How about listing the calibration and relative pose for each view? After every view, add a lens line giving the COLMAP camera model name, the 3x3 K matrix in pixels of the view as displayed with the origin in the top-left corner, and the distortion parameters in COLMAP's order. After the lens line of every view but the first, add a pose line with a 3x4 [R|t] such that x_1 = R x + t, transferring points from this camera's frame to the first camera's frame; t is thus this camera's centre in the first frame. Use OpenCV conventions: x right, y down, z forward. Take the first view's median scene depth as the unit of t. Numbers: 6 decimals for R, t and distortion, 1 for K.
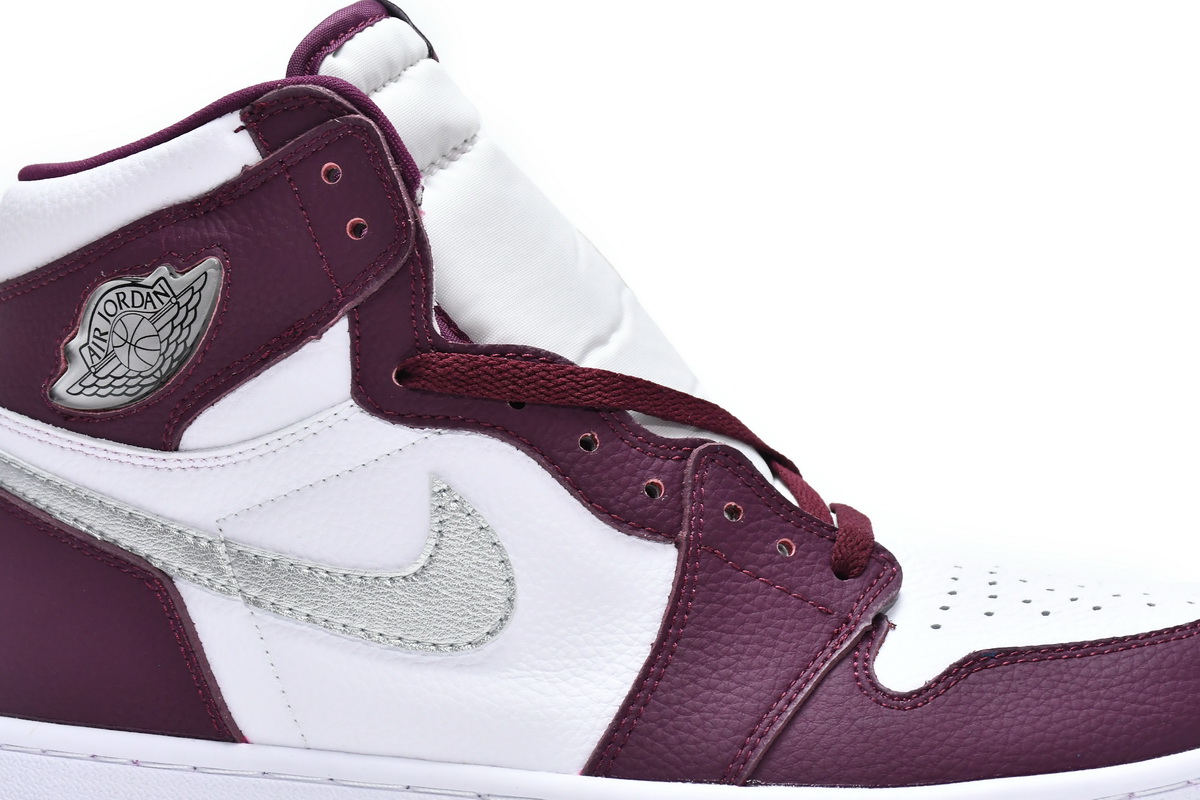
lens RADIAL K [[2684.0, 0, 599.7], [0, 2684.0, 397.6], [0, 0, 1]] dist [-0.066497, 0.000000]
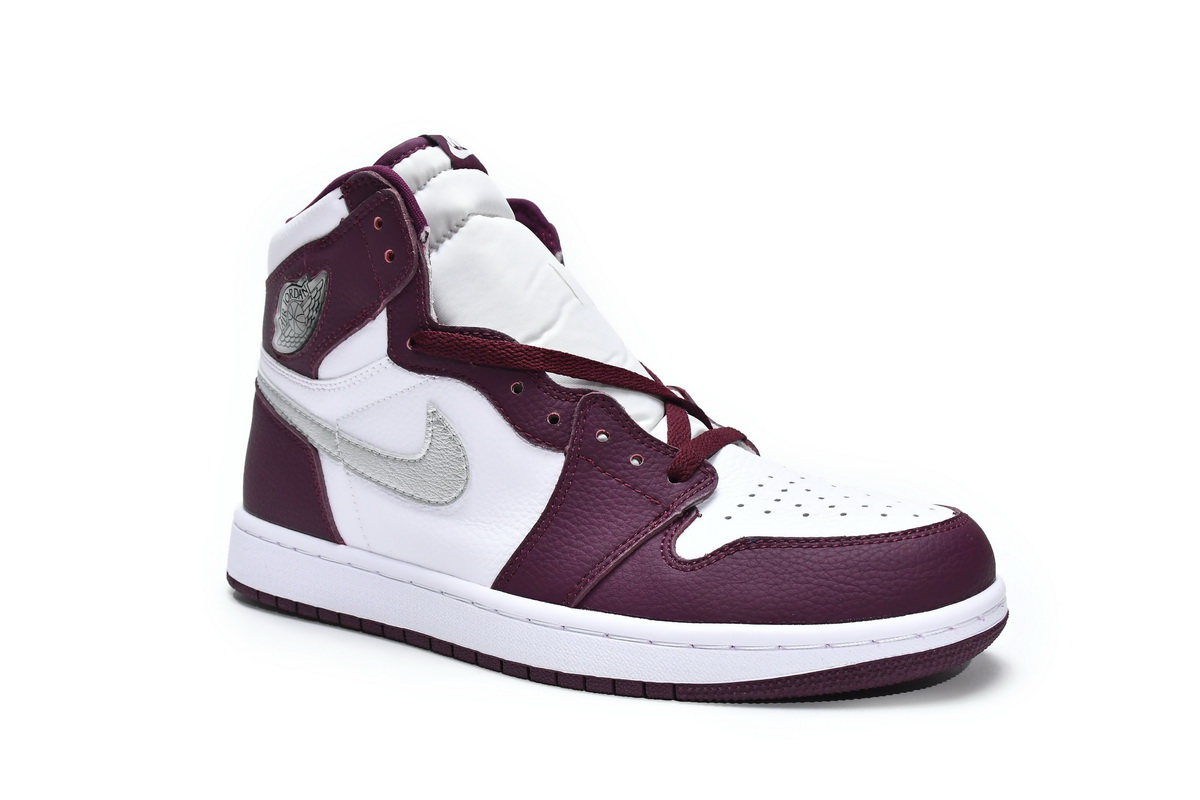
lens RADIAL K [[1158.8, 0, 600.5], [0, 1158.8, 409.0], [0, 0, 1]] dist [-0.001342, 0.000000]
pose [[0.926847, 0.064946, -0.369780, 0.309142], [-0.035999, 0.995760, 0.084658, -0.033052], [0.373711, -0.065154, 0.925254, 0.357247]]
